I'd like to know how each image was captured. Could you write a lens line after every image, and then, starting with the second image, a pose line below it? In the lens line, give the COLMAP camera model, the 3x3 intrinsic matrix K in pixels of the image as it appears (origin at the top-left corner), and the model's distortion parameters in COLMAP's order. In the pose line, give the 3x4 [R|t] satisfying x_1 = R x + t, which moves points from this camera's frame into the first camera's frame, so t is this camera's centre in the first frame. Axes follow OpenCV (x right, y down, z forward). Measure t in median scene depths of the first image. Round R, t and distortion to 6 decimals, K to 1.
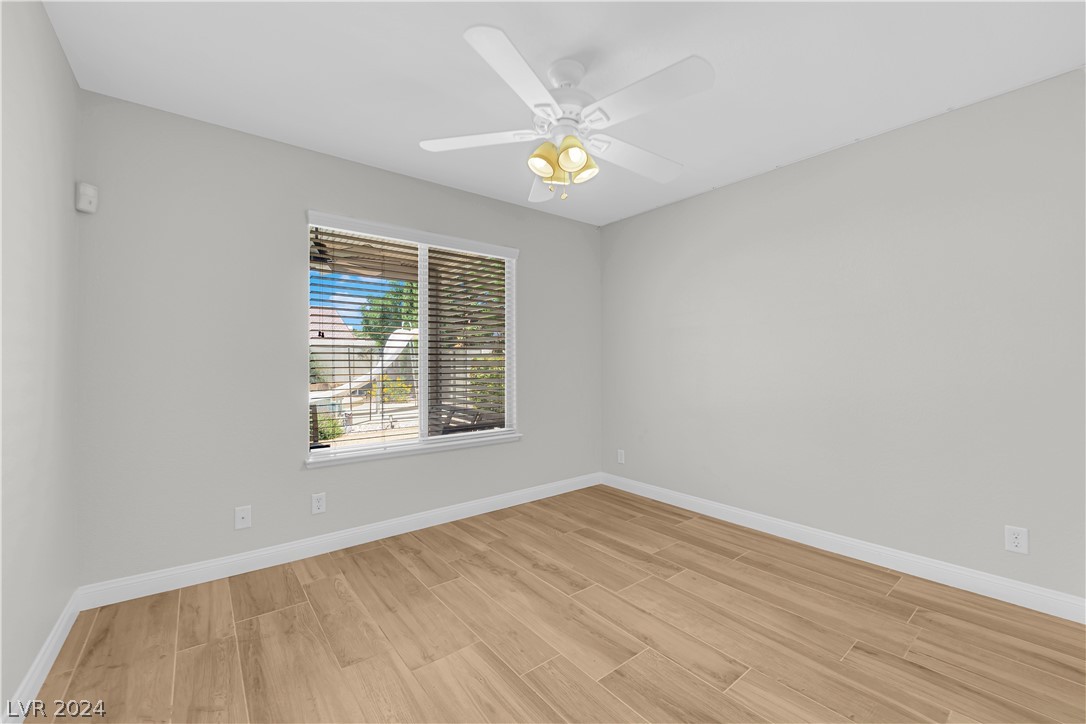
lens RADIAL K [[435.8, 0, 542.3], [0, 435.8, 358.1], [0, 0, 1]] dist [-0.007659, -0.005526]
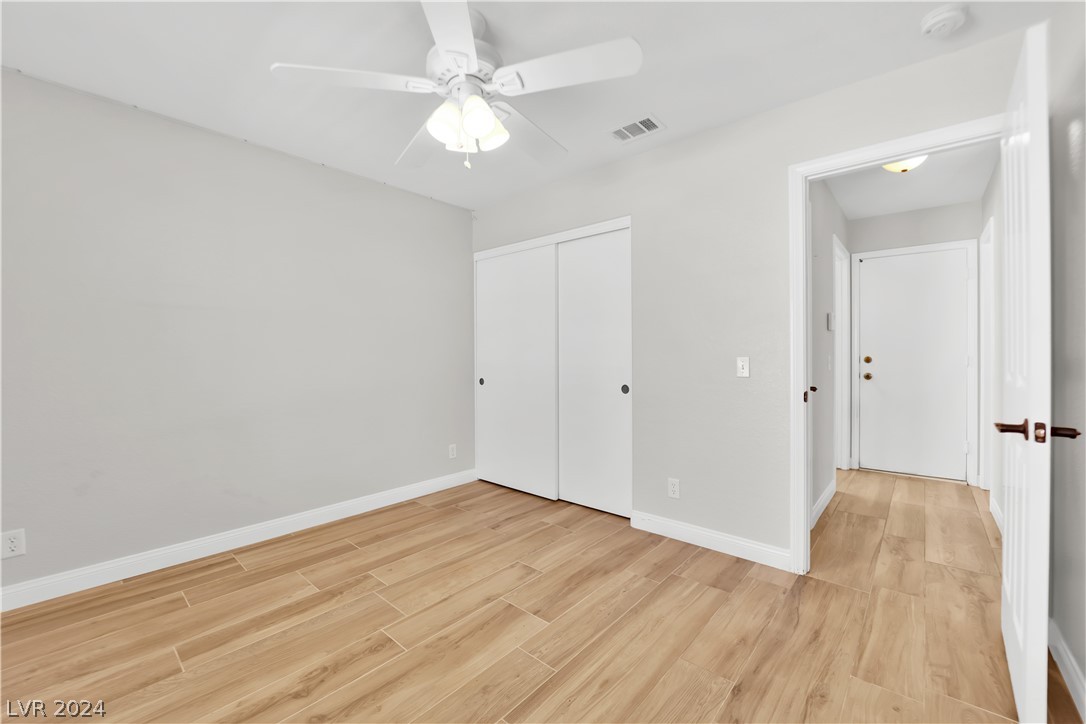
lens RADIAL K [[435.8, 0, 542.3], [0, 435.8, 358.1], [0, 0, 1]] dist [-0.007659, -0.005526]
pose [[-0.177940, -0.003790, 0.984034, -0.702108], [-0.004313, 0.999986, 0.003072, 0.013931], [-0.984032, -0.003698, -0.177953, 0.839193]]
